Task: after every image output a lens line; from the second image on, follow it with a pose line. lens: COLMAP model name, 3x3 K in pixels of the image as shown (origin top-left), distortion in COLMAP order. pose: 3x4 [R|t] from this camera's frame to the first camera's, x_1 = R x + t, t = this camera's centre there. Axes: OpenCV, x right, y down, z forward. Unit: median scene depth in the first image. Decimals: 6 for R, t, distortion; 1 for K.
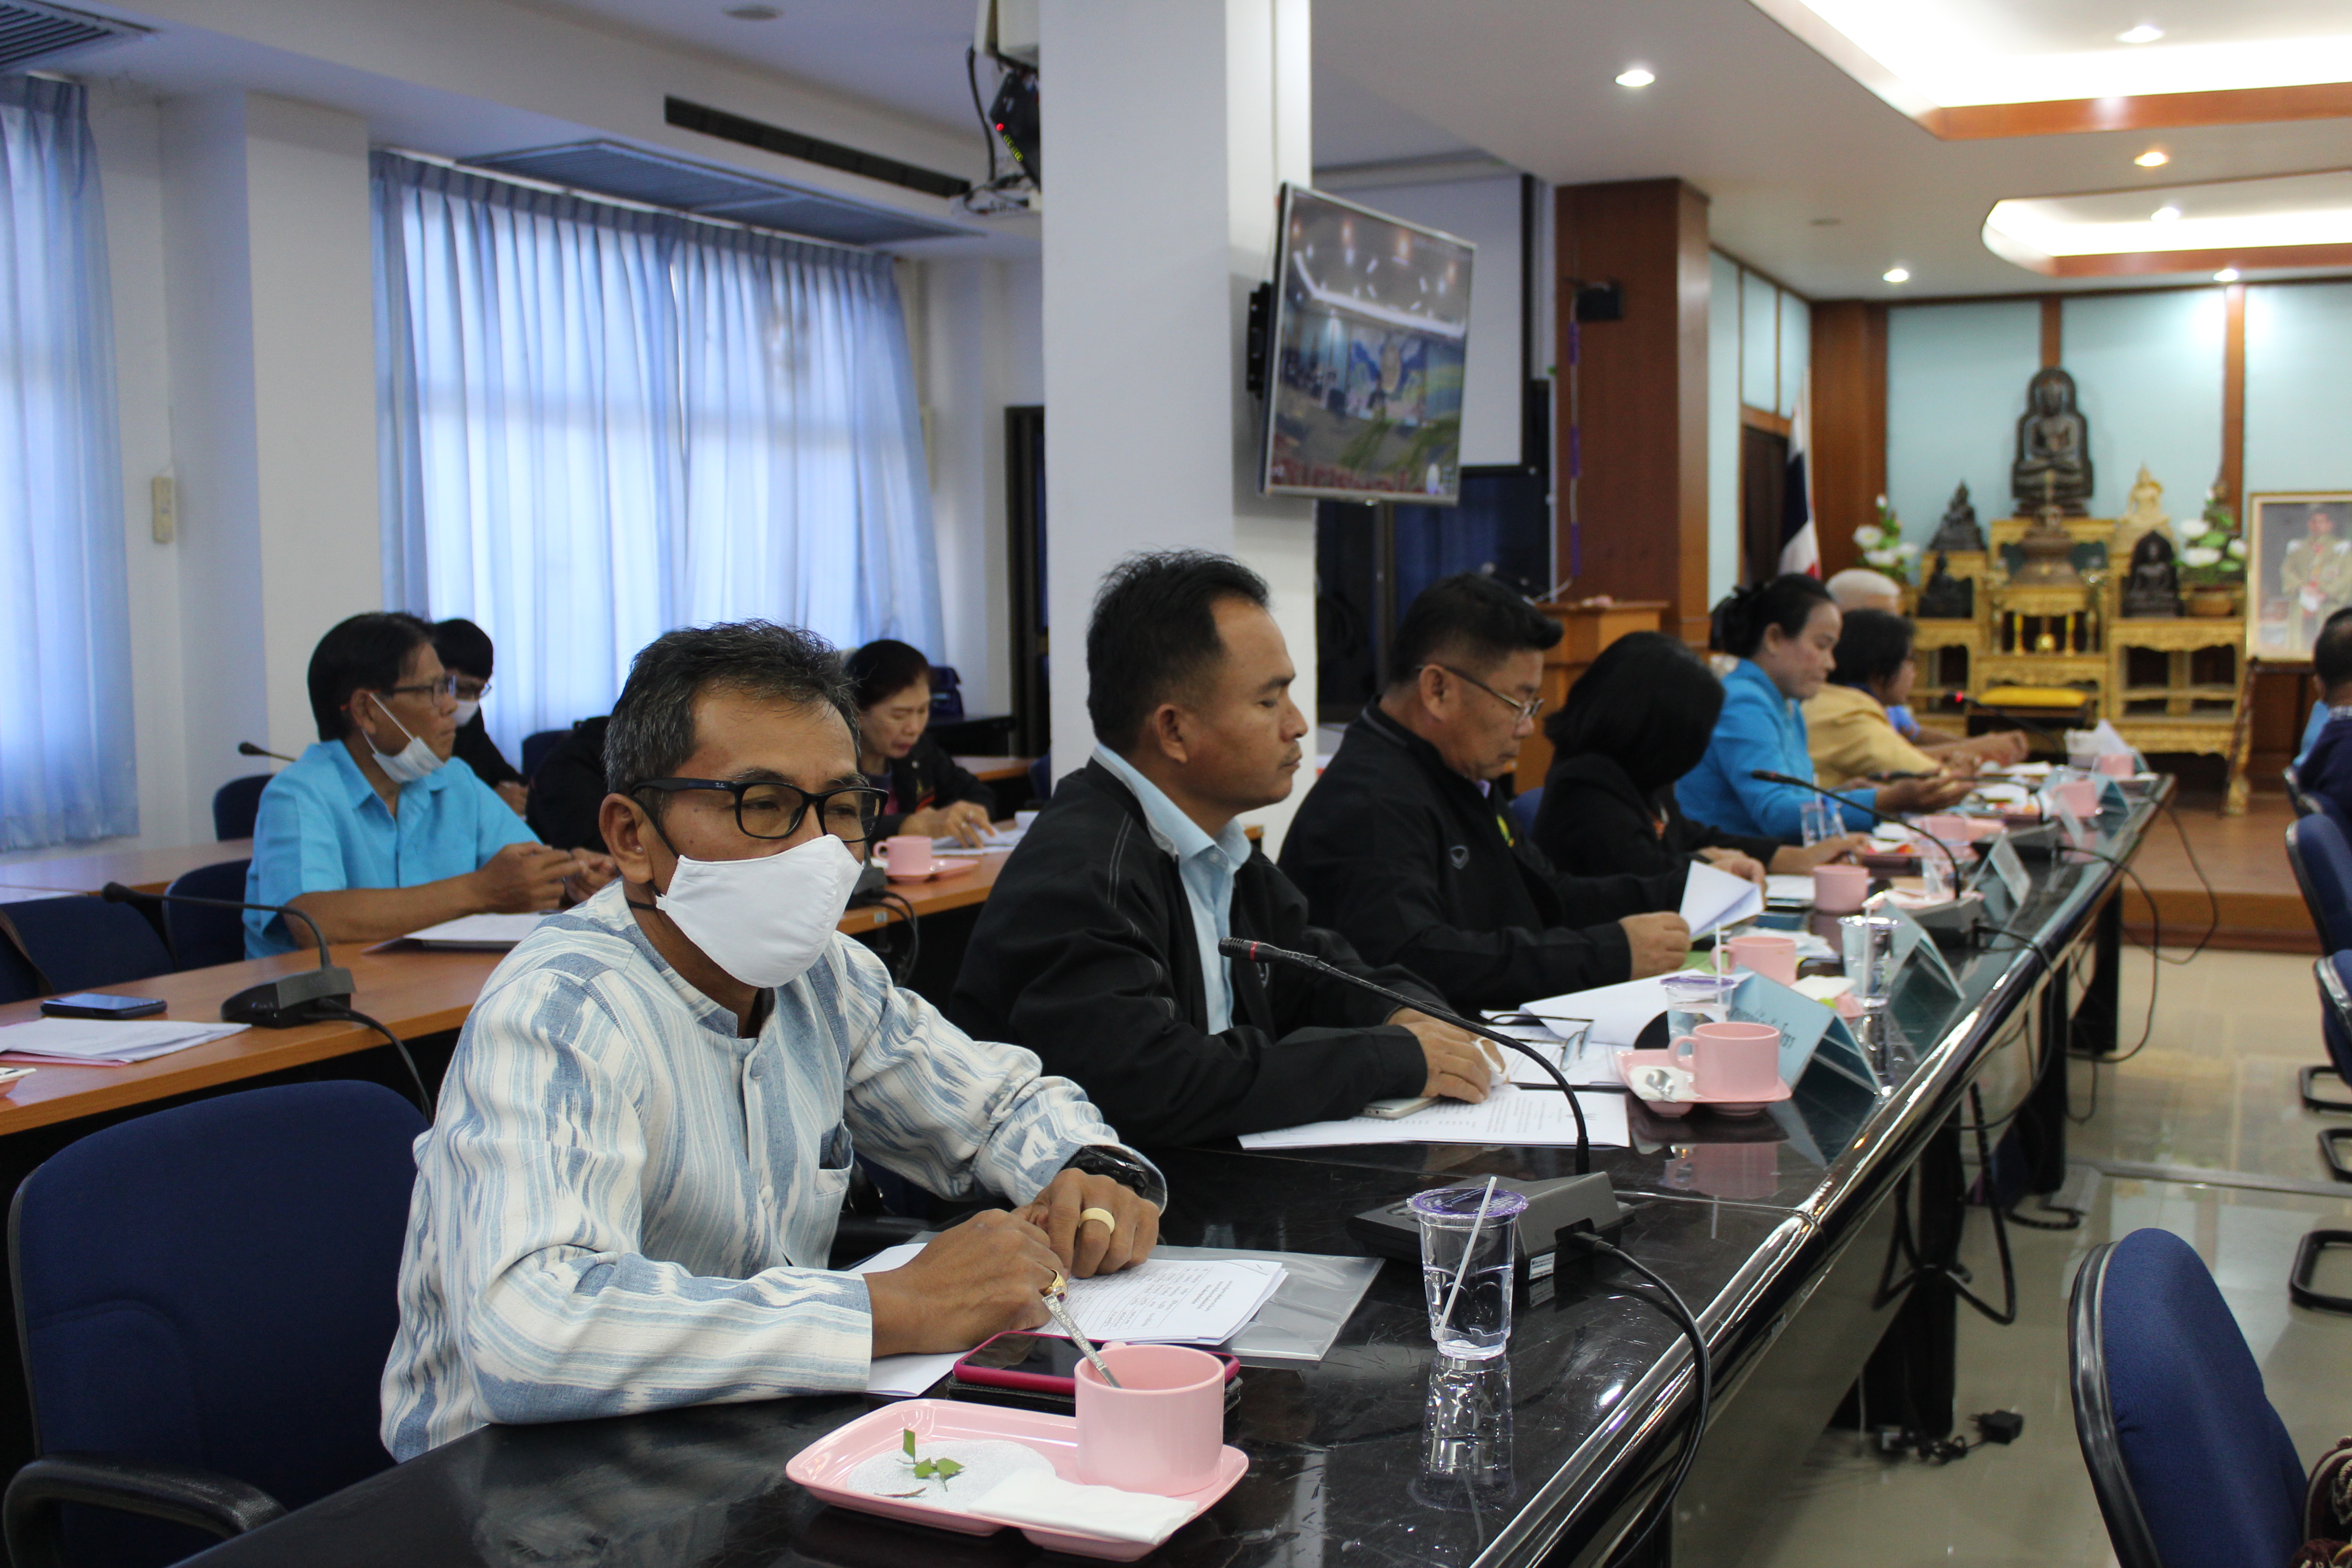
lens RADIAL K [[2533.2, 0, 1176.0], [0, 2533.2, 784.0], [0, 0, 1]] dist [-0.065923, 0.009575]
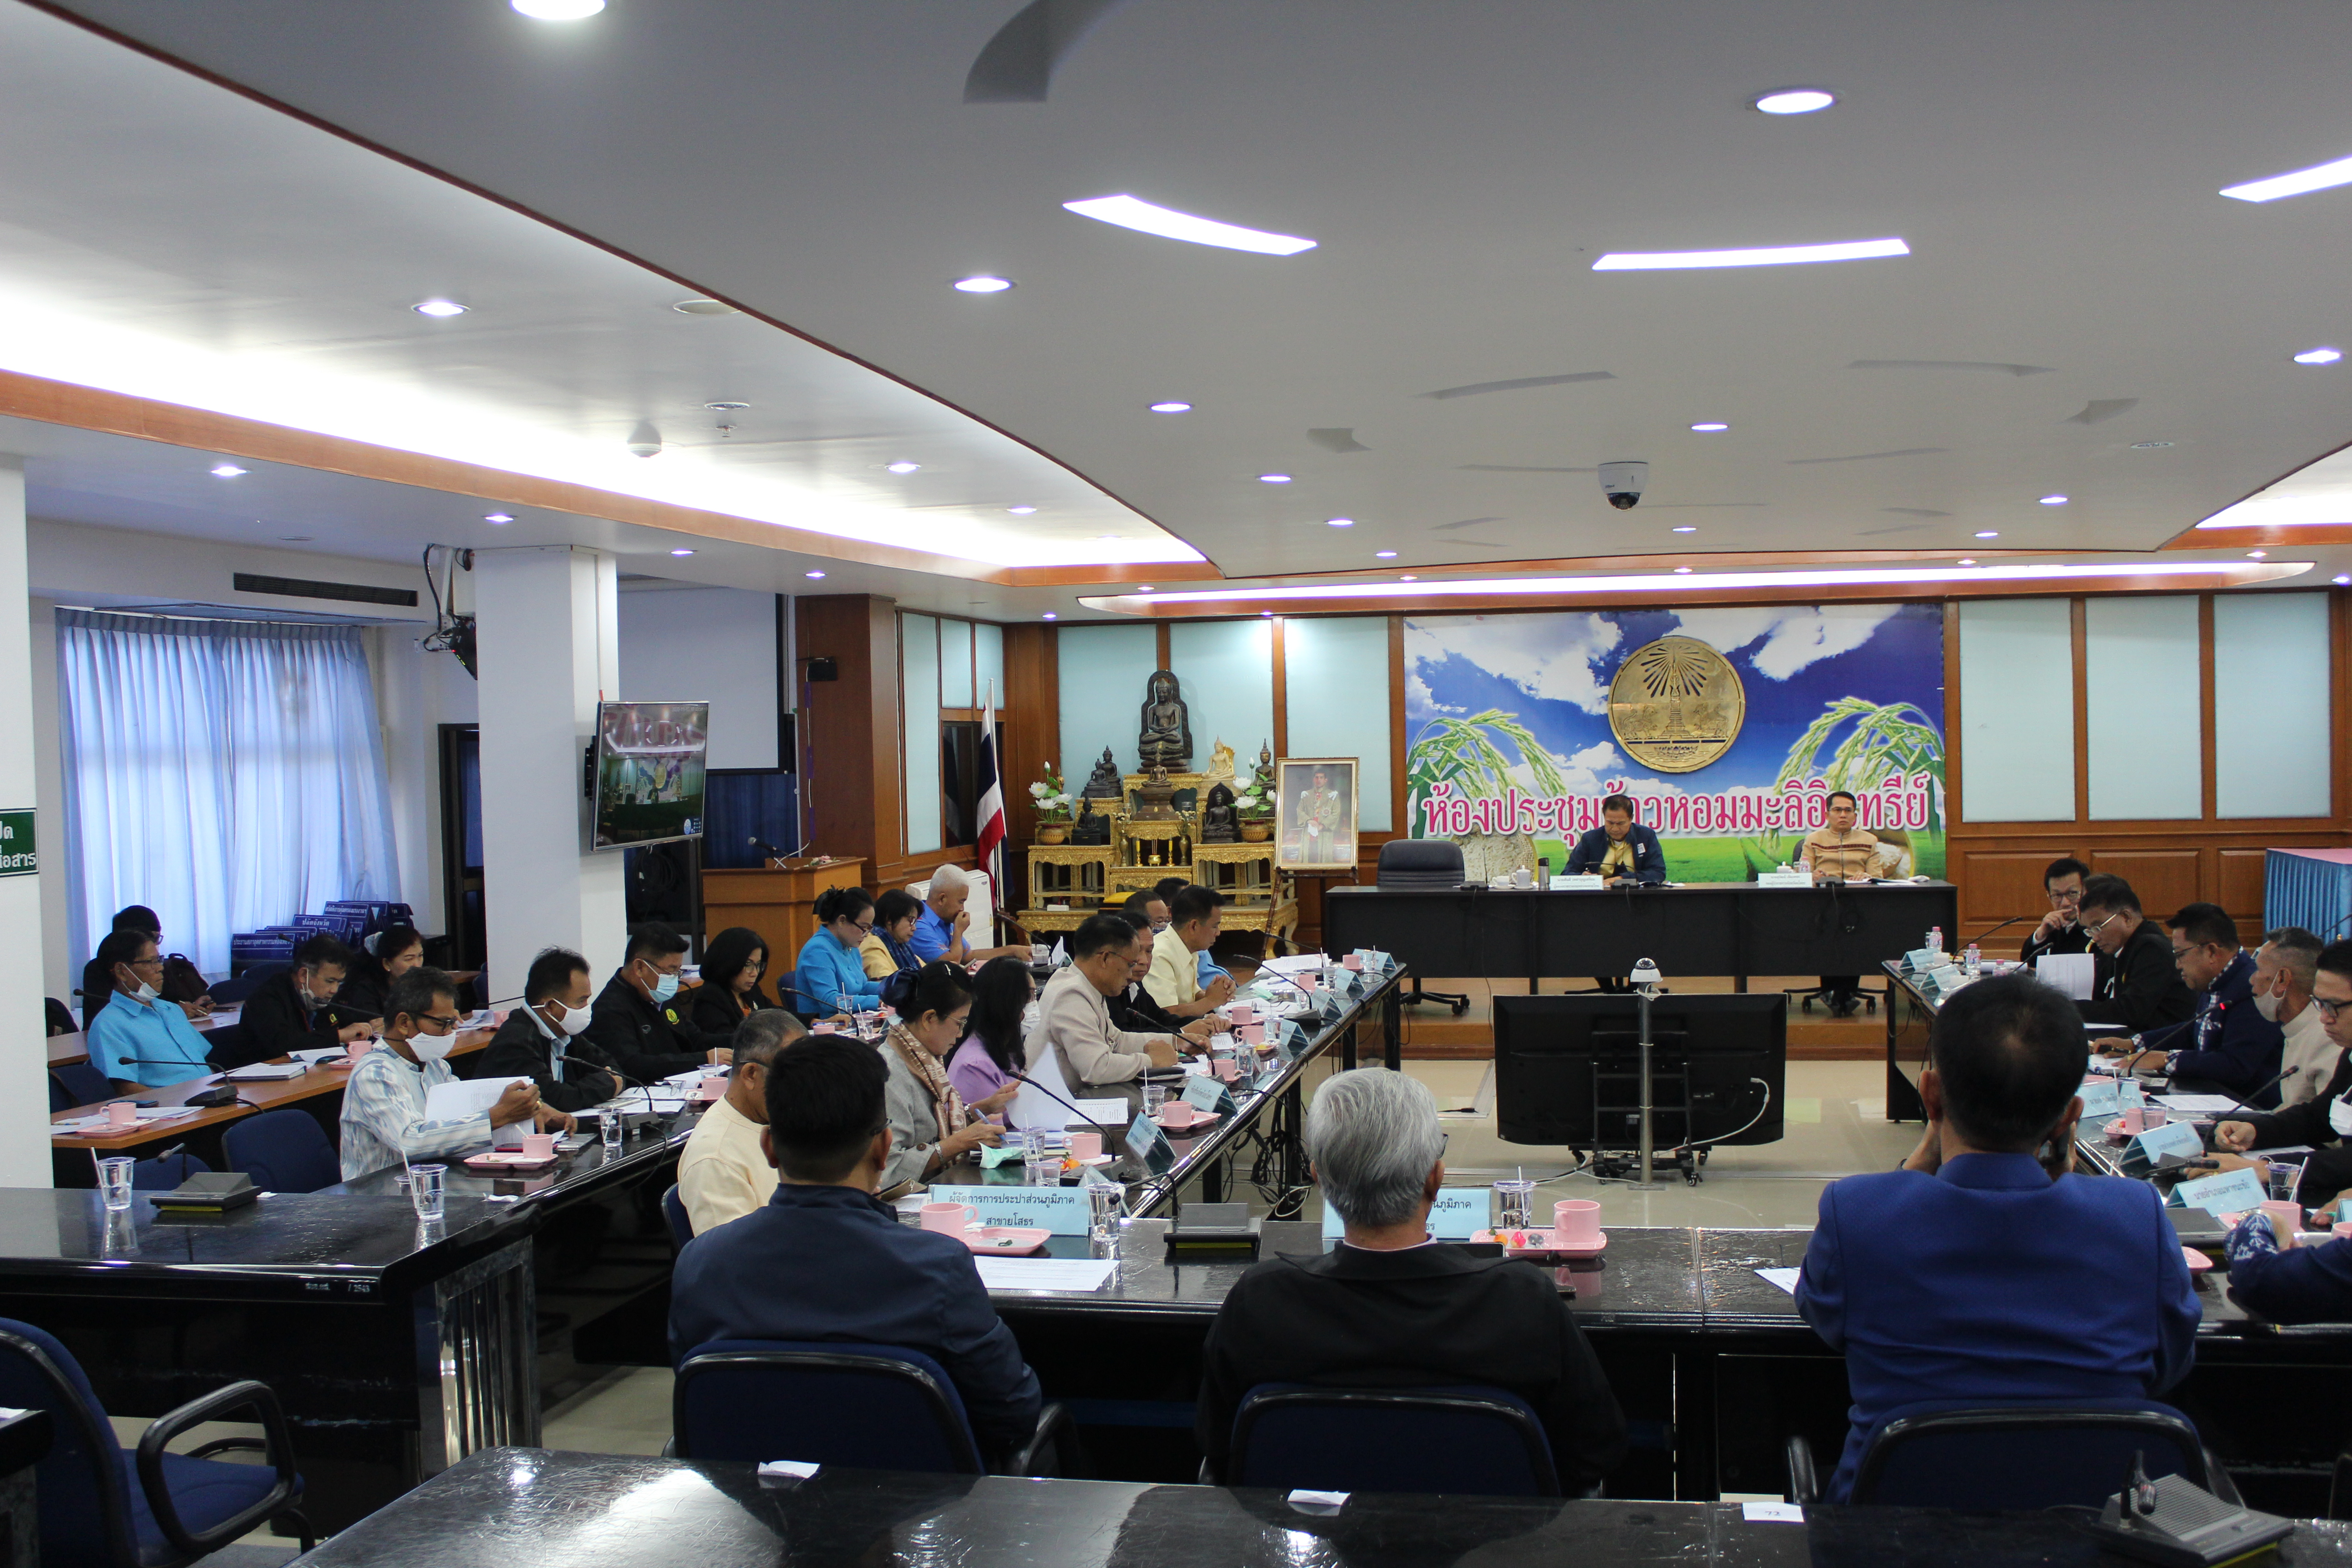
lens RADIAL K [[2465.0, 0, 1176.0], [0, 2465.0, 784.0], [0, 0, 1]] dist [-0.093075, 0.039904]
pose [[0.970829, -0.017287, 0.239149, 0.009943], [0.031950, 0.997830, -0.057571, -0.020179], [-0.237635, 0.063533, 0.969275, -0.547333]]
